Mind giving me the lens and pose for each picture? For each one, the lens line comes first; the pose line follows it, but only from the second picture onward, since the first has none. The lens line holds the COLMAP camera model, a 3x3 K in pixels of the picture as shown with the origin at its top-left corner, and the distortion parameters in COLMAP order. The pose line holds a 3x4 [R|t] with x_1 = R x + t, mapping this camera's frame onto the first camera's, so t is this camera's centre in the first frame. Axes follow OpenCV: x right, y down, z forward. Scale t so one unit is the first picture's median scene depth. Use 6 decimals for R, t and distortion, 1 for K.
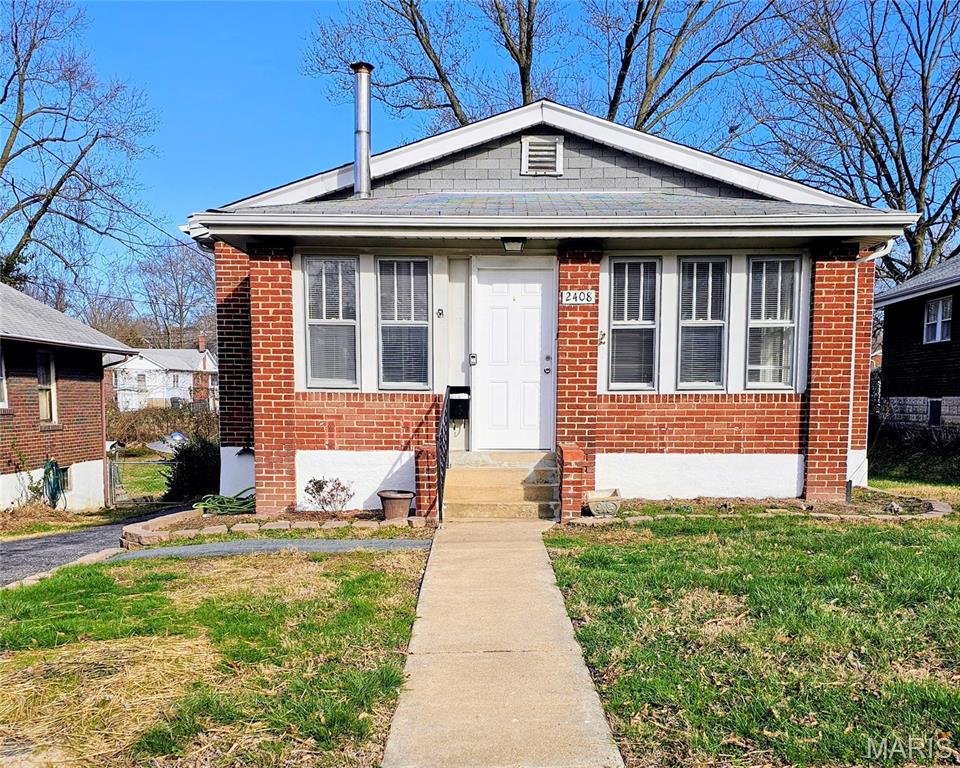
lens RADIAL K [[967.5, 0, 480.3], [0, 967.5, 539.0], [0, 0, 1]] dist [0.137881, -0.023722]
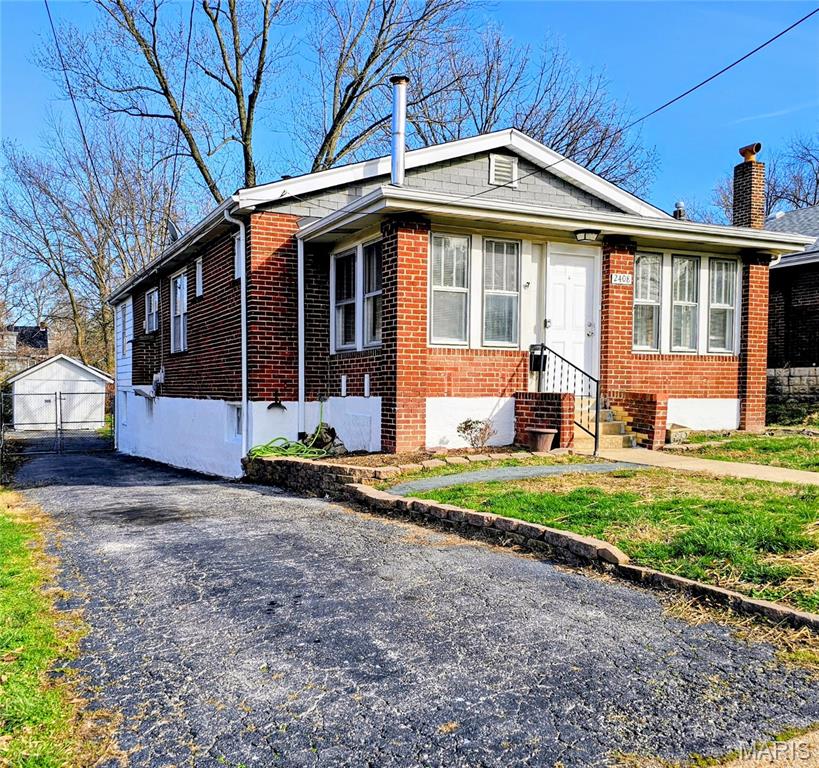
lens RADIAL K [[798.7, 0, 409.6], [0, 798.7, 477.2], [0, 0, 1]] dist [0.079648, -0.000427]
pose [[0.902205, -0.046225, 0.428823, -0.616872], [0.057665, 0.998242, -0.013717, 0.015822], [-0.427435, 0.037104, 0.903284, 0.151205]]
